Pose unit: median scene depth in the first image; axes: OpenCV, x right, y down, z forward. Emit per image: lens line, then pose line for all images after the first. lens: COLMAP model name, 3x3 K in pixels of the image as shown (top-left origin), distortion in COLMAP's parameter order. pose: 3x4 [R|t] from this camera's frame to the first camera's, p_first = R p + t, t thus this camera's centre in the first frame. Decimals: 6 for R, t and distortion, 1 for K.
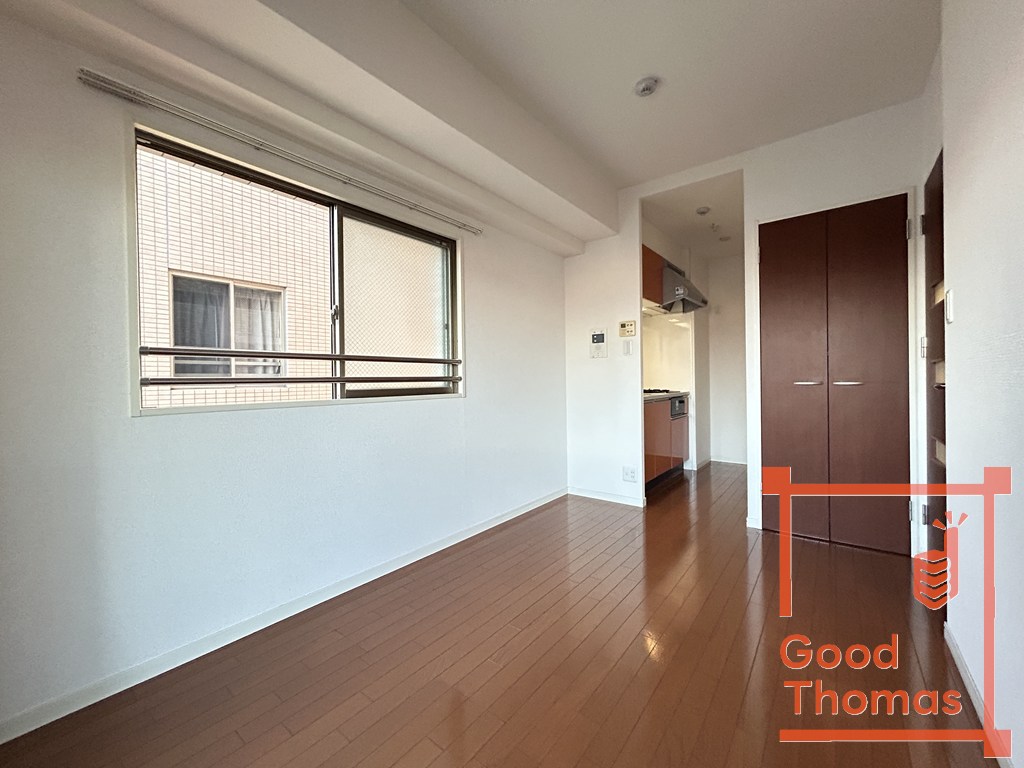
lens RADIAL K [[410.6, 0, 507.8], [0, 410.6, 383.1], [0, 0, 1]] dist [-0.002668, -0.000317]
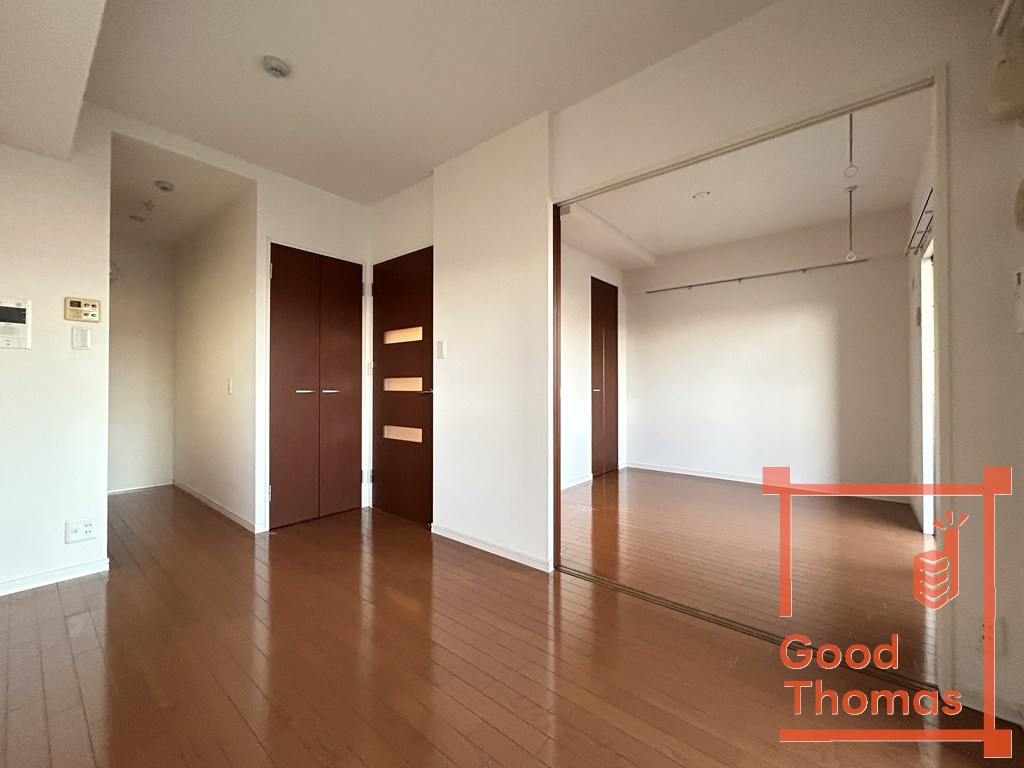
lens RADIAL K [[410.6, 0, 507.8], [0, 410.6, 383.1], [0, 0, 1]] dist [-0.002668, -0.000317]
pose [[0.022000, 0.021779, 0.999521, -0.321468], [0.004197, 0.999752, -0.021877, 0.003032], [-0.999749, 0.004677, 0.021903, 0.270408]]
